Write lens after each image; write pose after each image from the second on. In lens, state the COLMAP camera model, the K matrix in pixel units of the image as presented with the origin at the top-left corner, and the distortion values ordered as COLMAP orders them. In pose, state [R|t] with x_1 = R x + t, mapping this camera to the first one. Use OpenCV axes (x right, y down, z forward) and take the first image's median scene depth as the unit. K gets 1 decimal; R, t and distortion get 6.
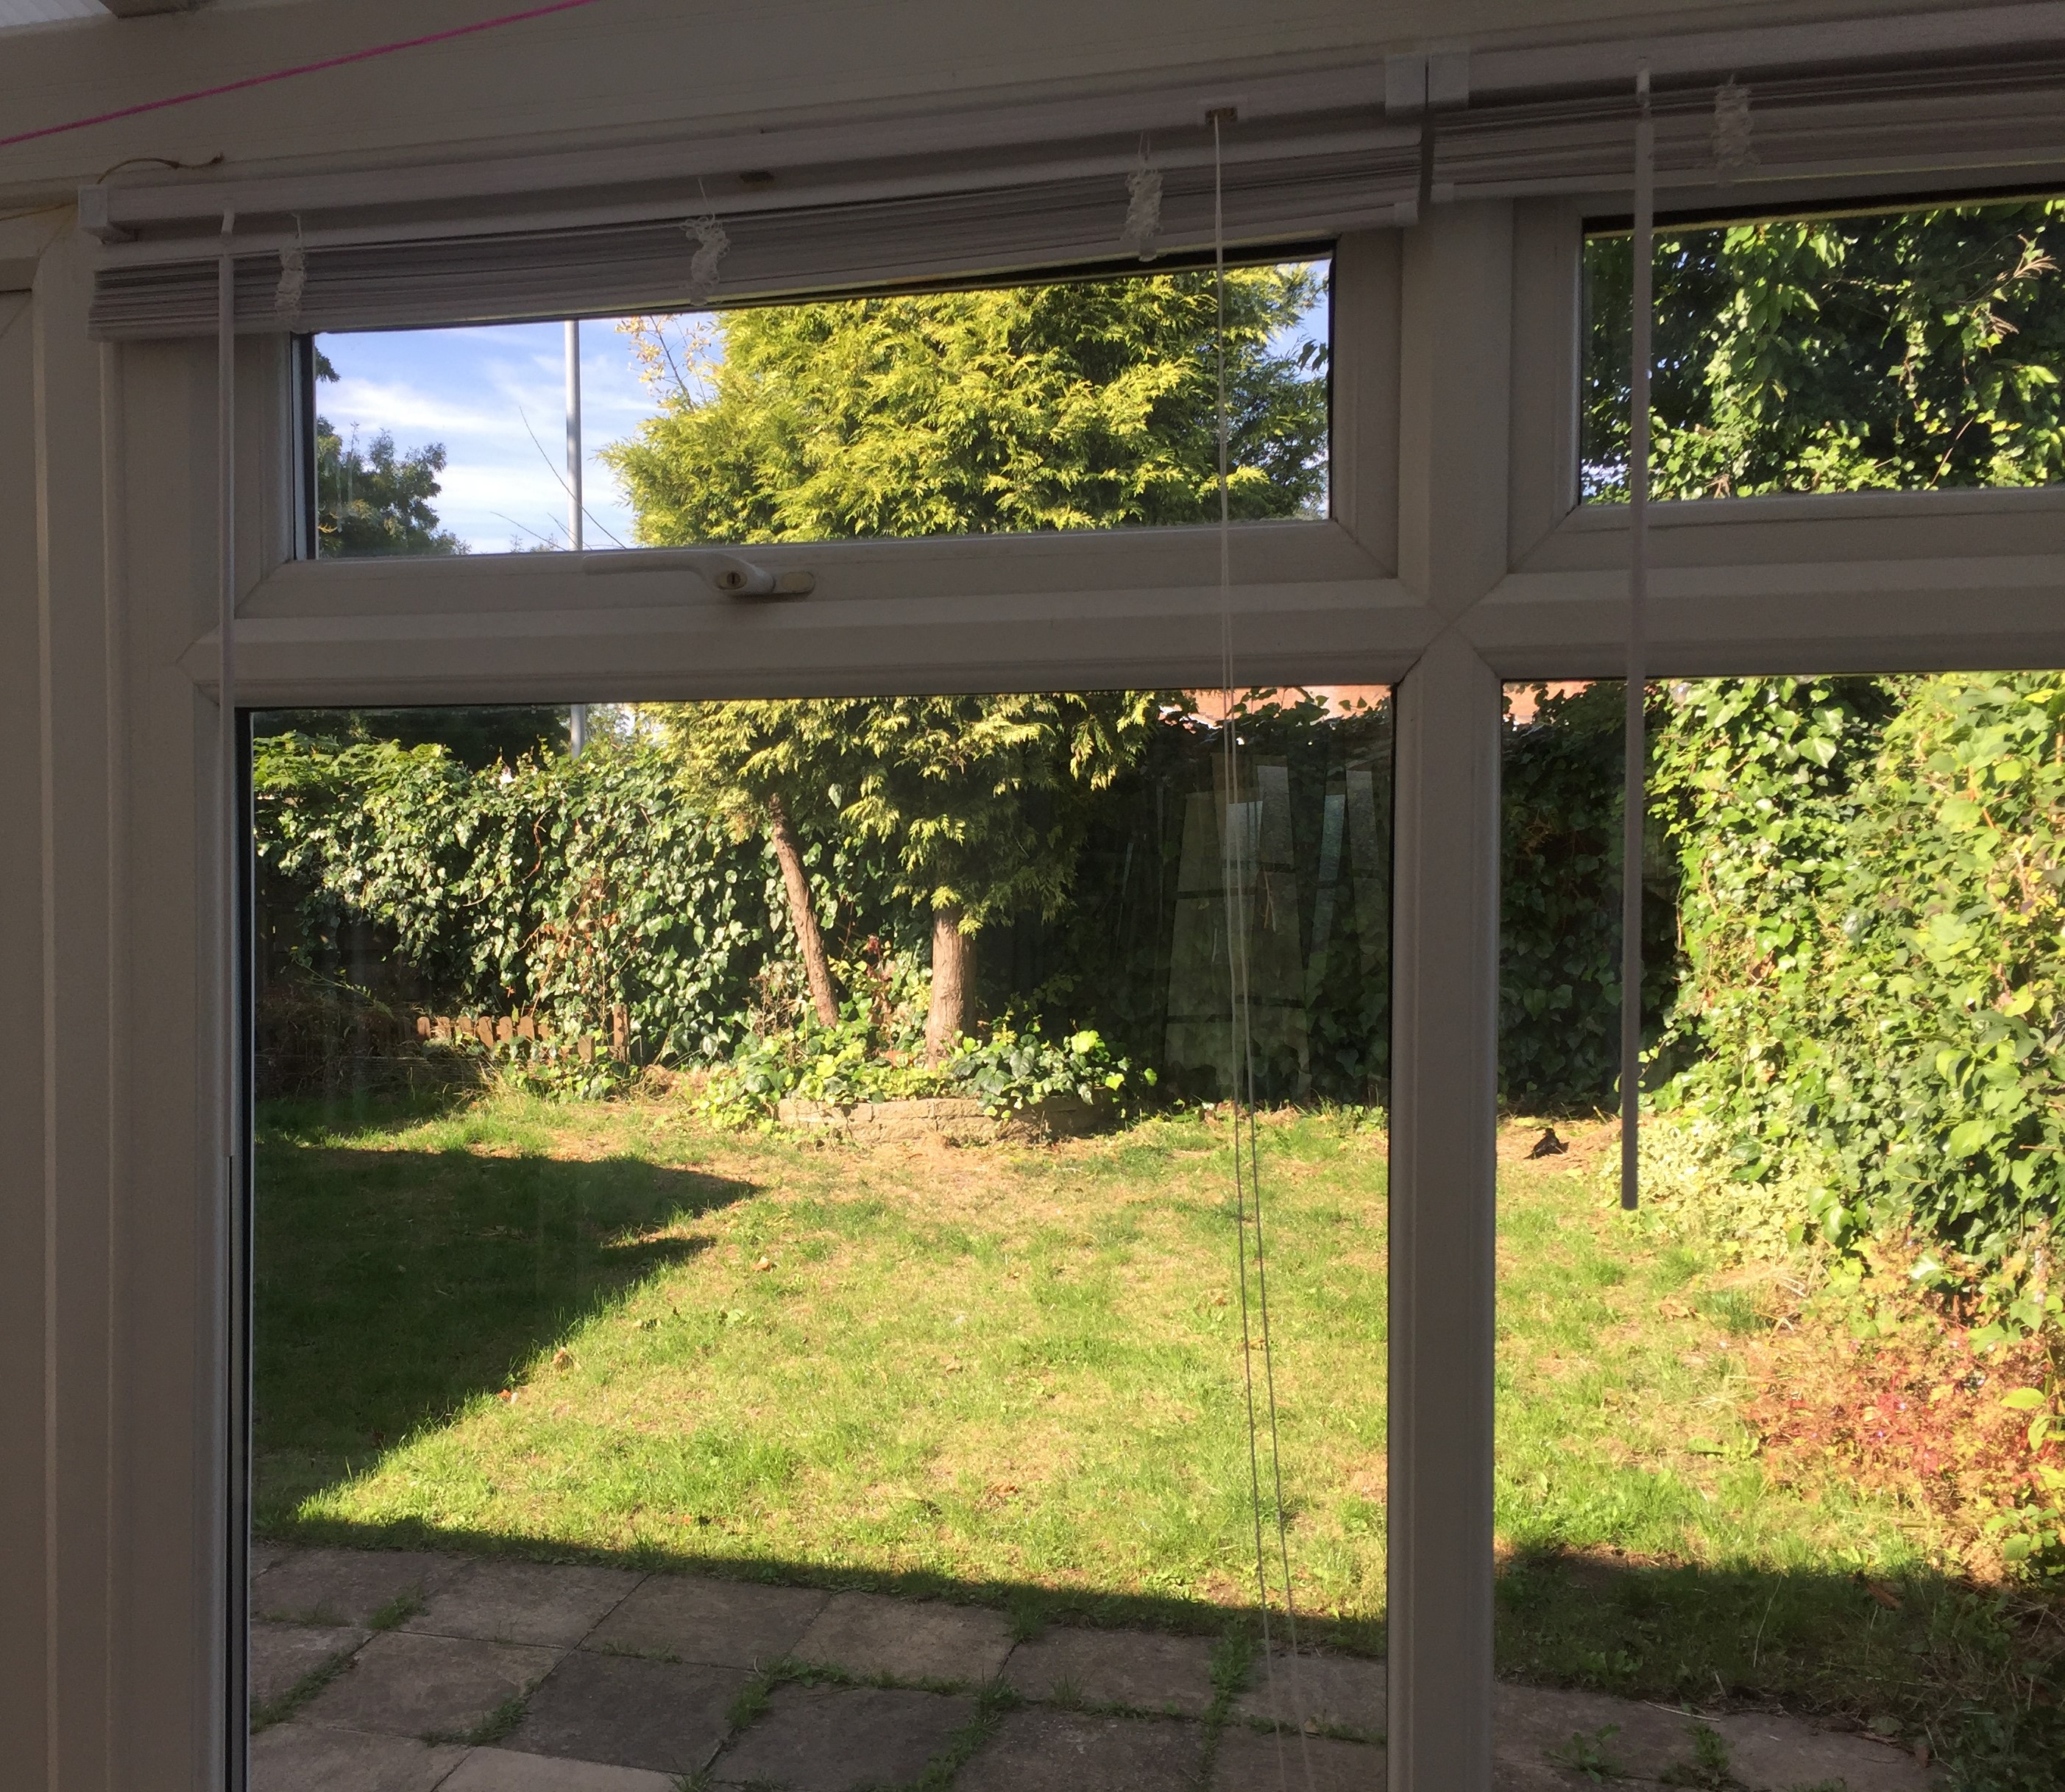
lens RADIAL K [[1946.6, 0, 1032.5], [0, 1946.6, 893.2], [0, 0, 1]] dist [-0.007632, 0.000000]
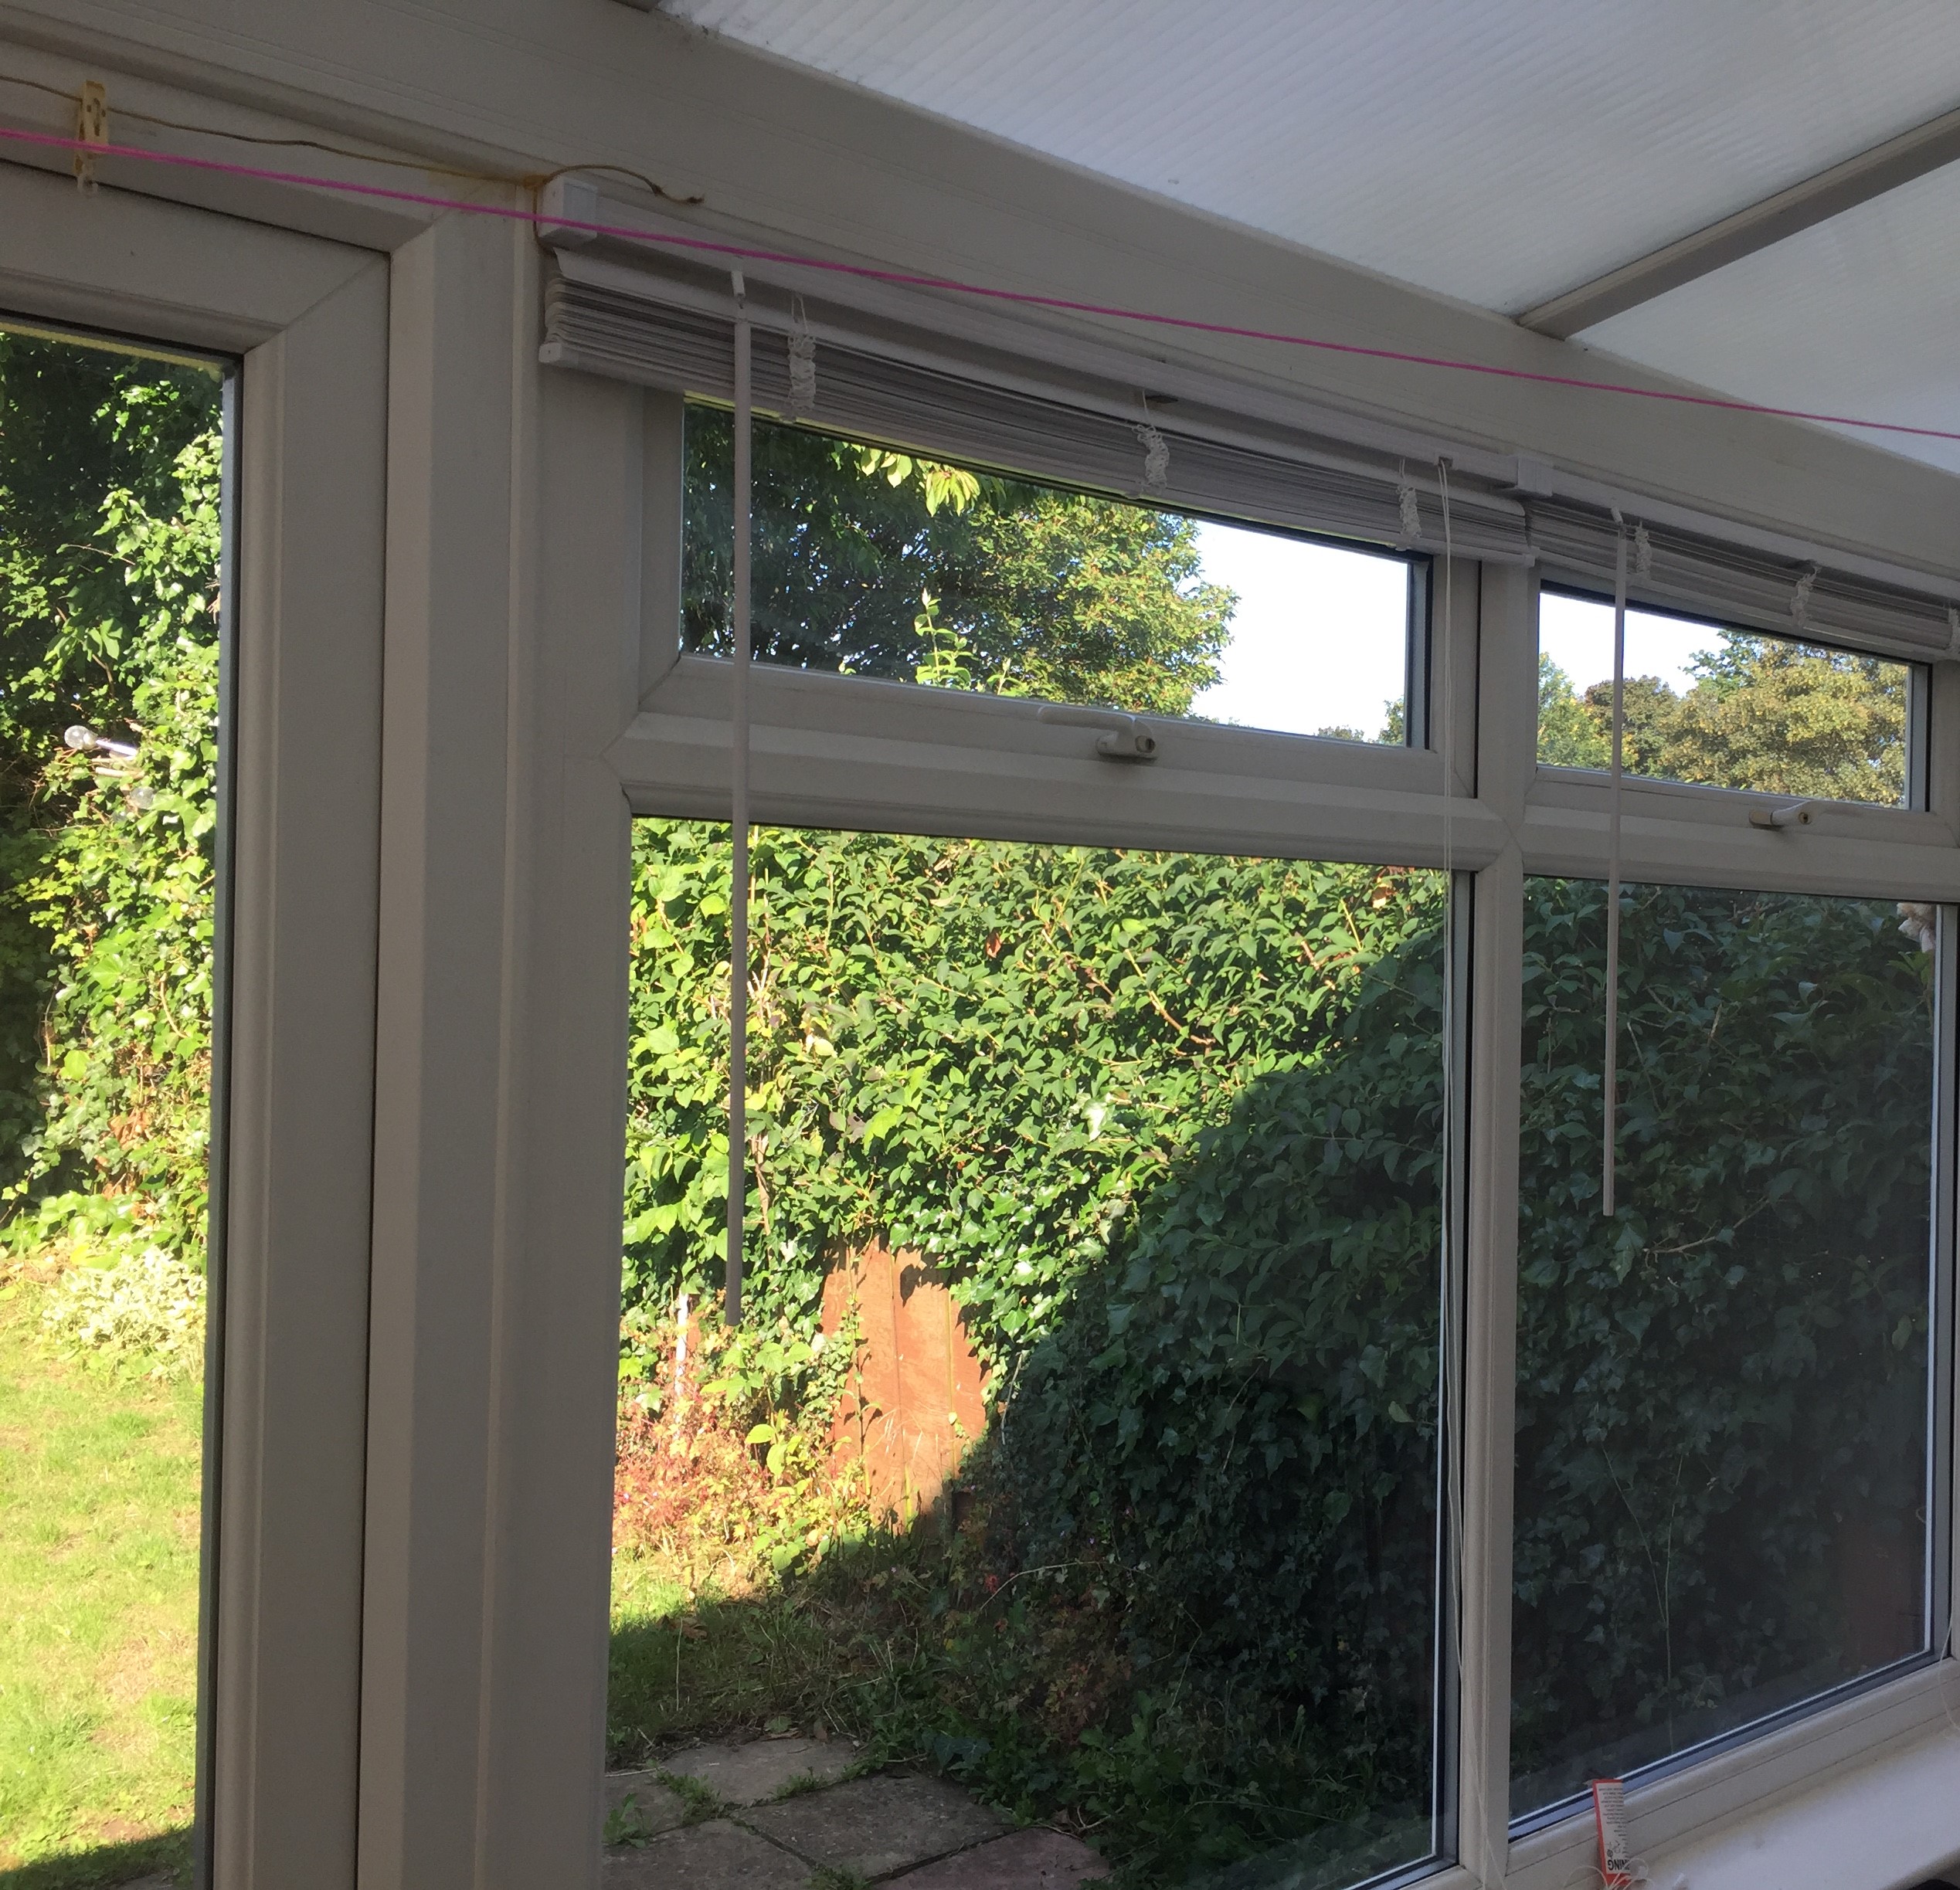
lens RADIAL K [[2157.4, 0, 980.0], [0, 2157.4, 947.9], [0, 0, 1]] dist [-0.057384, 0.000000]
pose [[0.555675, 0.013897, 0.831283, -0.557179], [0.007892, 0.999727, -0.021989, -0.007931], [-0.831362, 0.018779, 0.555414, 0.174070]]
